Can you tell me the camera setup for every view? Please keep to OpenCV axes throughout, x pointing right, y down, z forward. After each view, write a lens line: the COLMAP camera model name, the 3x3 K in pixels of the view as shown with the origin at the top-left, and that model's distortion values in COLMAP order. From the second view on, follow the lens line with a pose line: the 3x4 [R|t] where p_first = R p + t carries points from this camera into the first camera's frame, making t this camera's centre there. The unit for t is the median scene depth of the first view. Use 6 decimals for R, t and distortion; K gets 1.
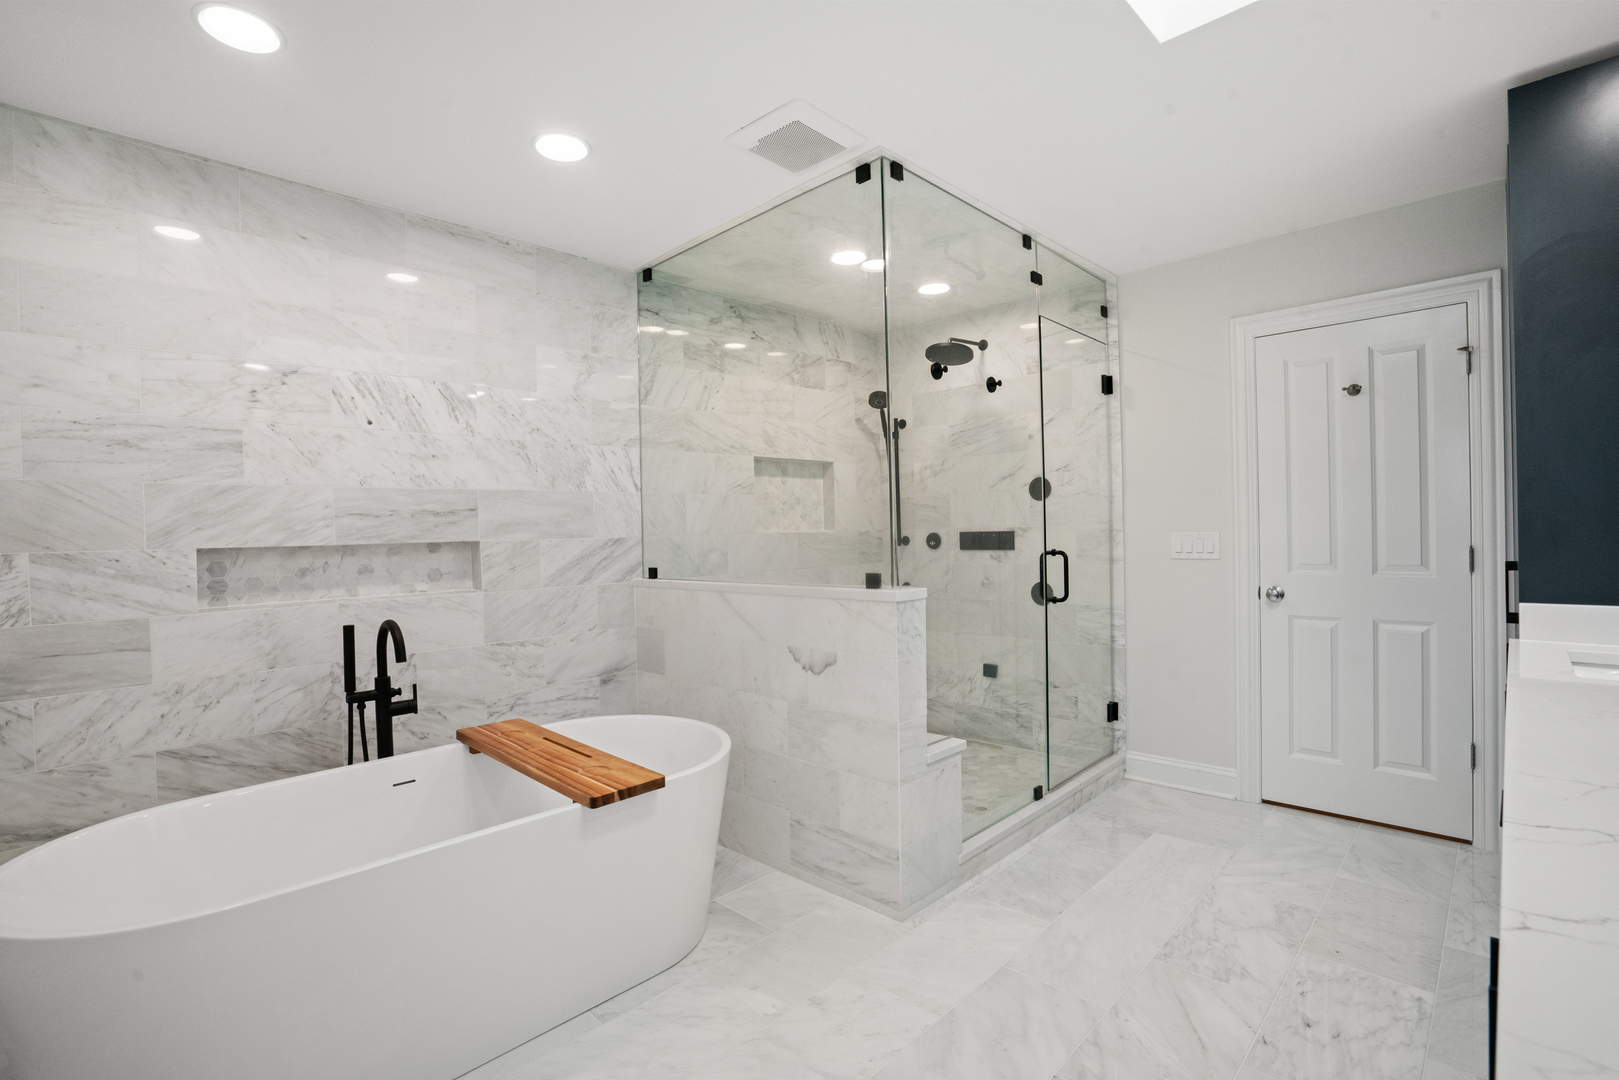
lens RADIAL K [[731.5, 0, 808.1], [0, 731.5, 546.6], [0, 0, 1]] dist [-0.014833, 0.005099]
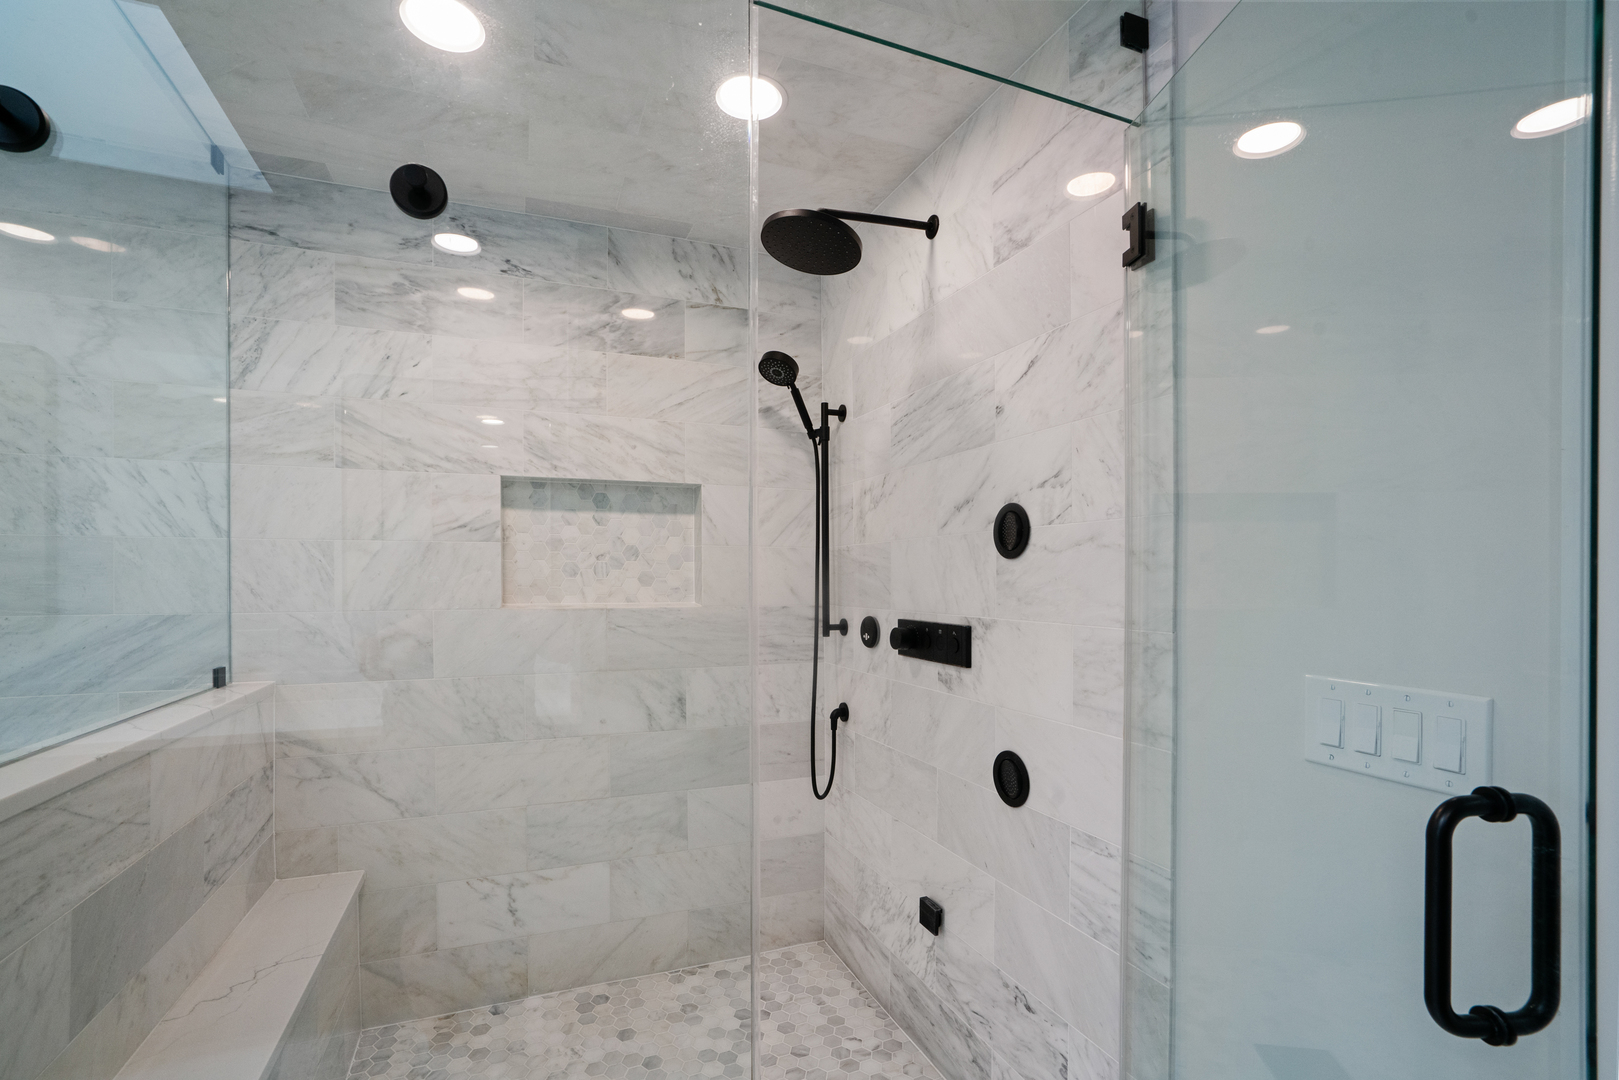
lens RADIAL K [[731.5, 0, 802.6], [0, 731.5, 591.0], [0, 0, 1]] dist [-0.014833, 0.005099]
pose [[0.916127, 0.032158, -0.399596, 0.456720], [-0.031749, 0.999467, 0.007645, -0.053418], [0.399629, 0.005683, 0.916659, 0.685747]]
